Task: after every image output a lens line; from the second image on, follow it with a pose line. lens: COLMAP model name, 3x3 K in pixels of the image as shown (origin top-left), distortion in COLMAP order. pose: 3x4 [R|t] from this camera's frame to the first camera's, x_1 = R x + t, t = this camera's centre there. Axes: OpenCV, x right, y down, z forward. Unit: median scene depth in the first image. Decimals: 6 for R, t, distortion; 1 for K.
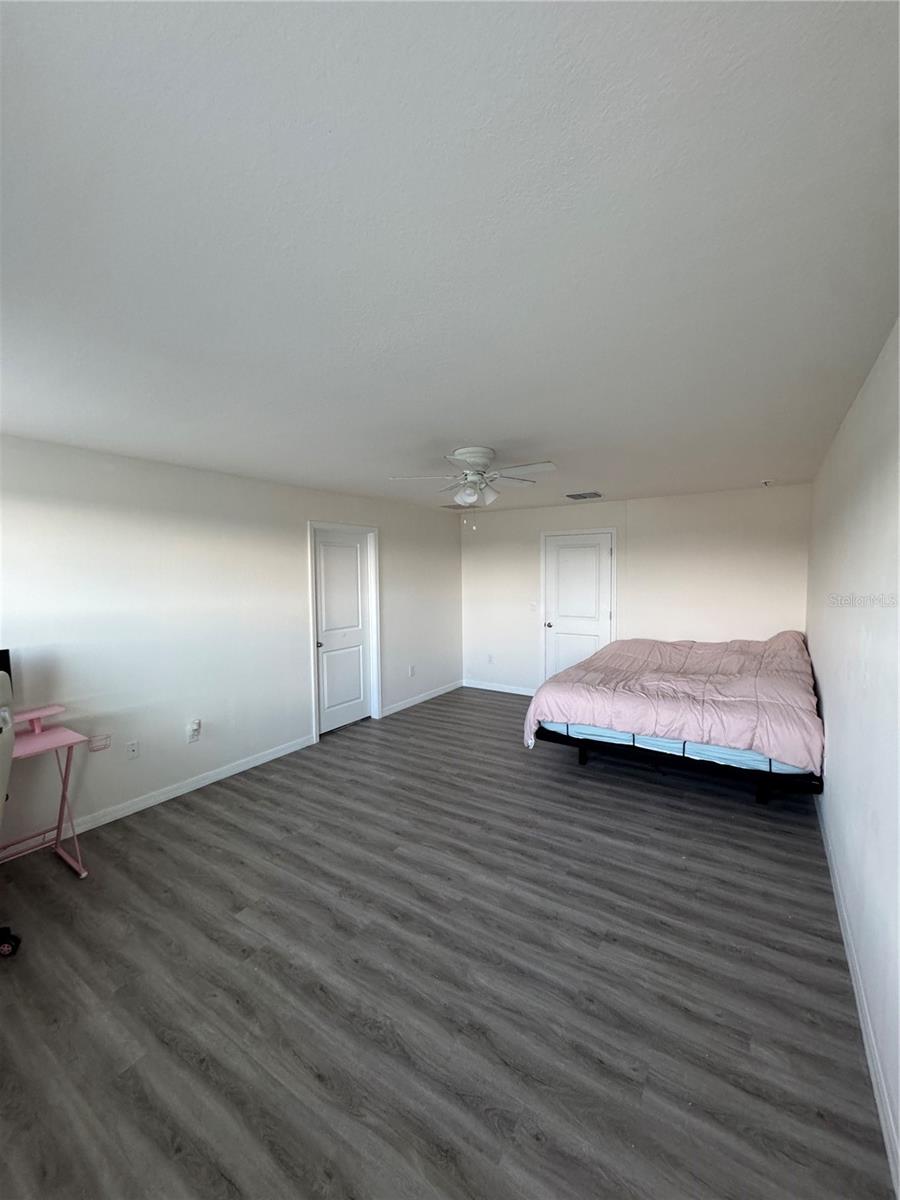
lens RADIAL K [[476.0, 0, 451.8], [0, 476.0, 600.1], [0, 0, 1]] dist [-0.006676, 0.000679]
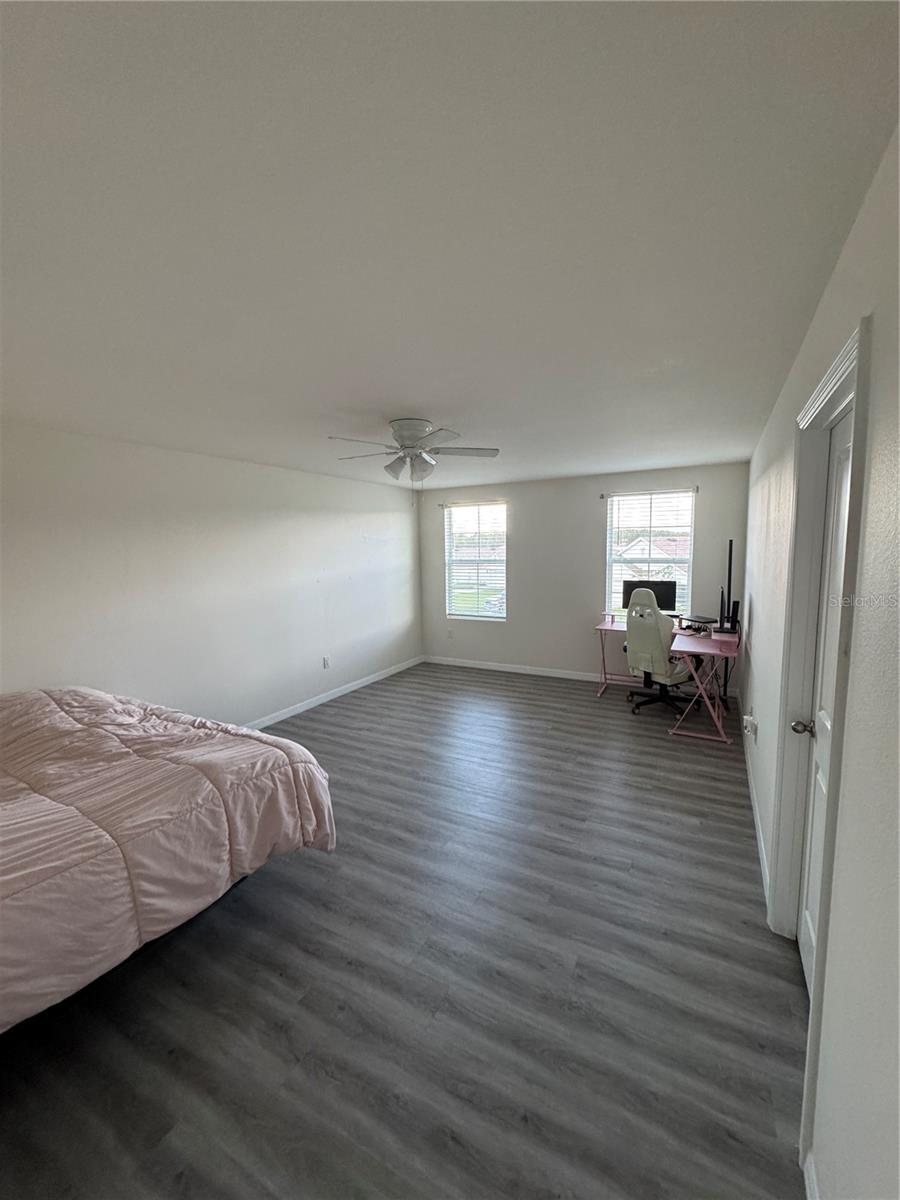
lens RADIAL K [[479.0, 0, 450.0], [0, 479.0, 600.0], [0, 0, 1]] dist [-0.002731, -0.000413]
pose [[-0.996300, 0.040532, -0.075784, 0.059840], [0.026621, 0.983977, 0.176298, -0.142772], [0.081716, 0.173628, -0.981415, 2.140855]]
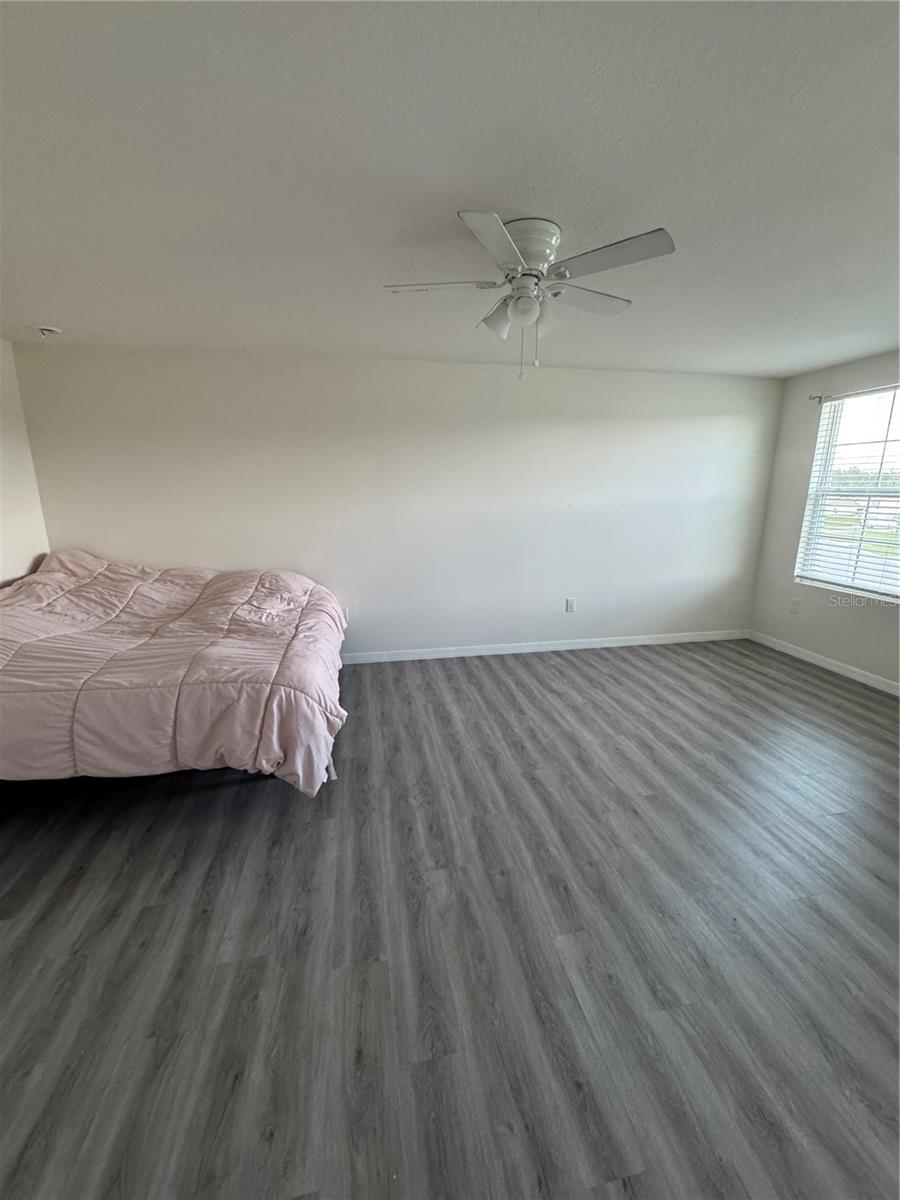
lens RADIAL K [[479.0, 0, 450.0], [0, 479.0, 600.0], [0, 0, 1]] dist [-0.002731, -0.000413]
pose [[-0.694372, -0.153566, 0.703040, -0.395430], [0.053169, 0.963347, 0.262938, -0.044175], [-0.717649, 0.219957, -0.660756, 1.656893]]
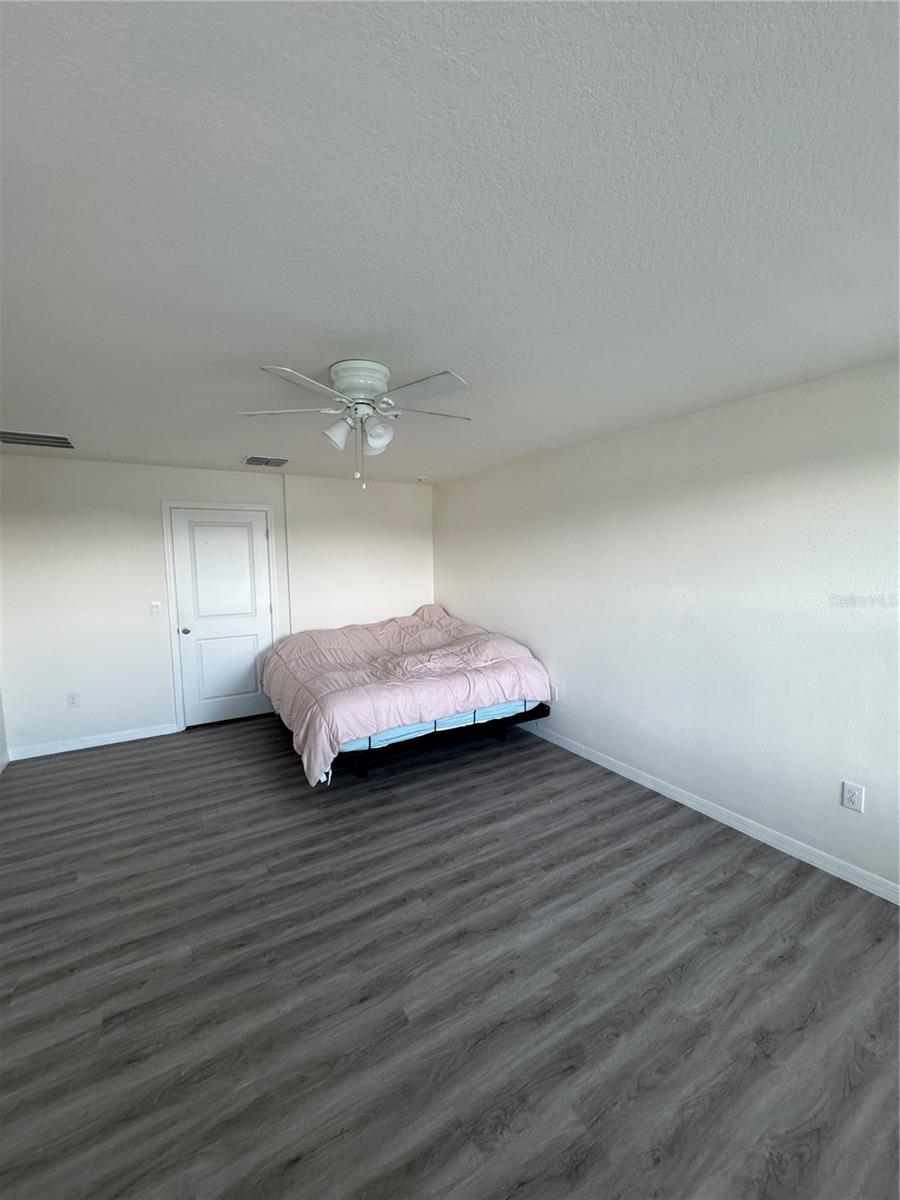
lens RADIAL K [[476.0, 0, 451.8], [0, 476.0, 600.1], [0, 0, 1]] dist [-0.006676, 0.000679]
pose [[0.429563, -0.081256, 0.899374, -0.558509], [0.064483, 0.996161, 0.059202, -0.023500], [-0.900732, 0.032563, 0.433154, 0.645413]]
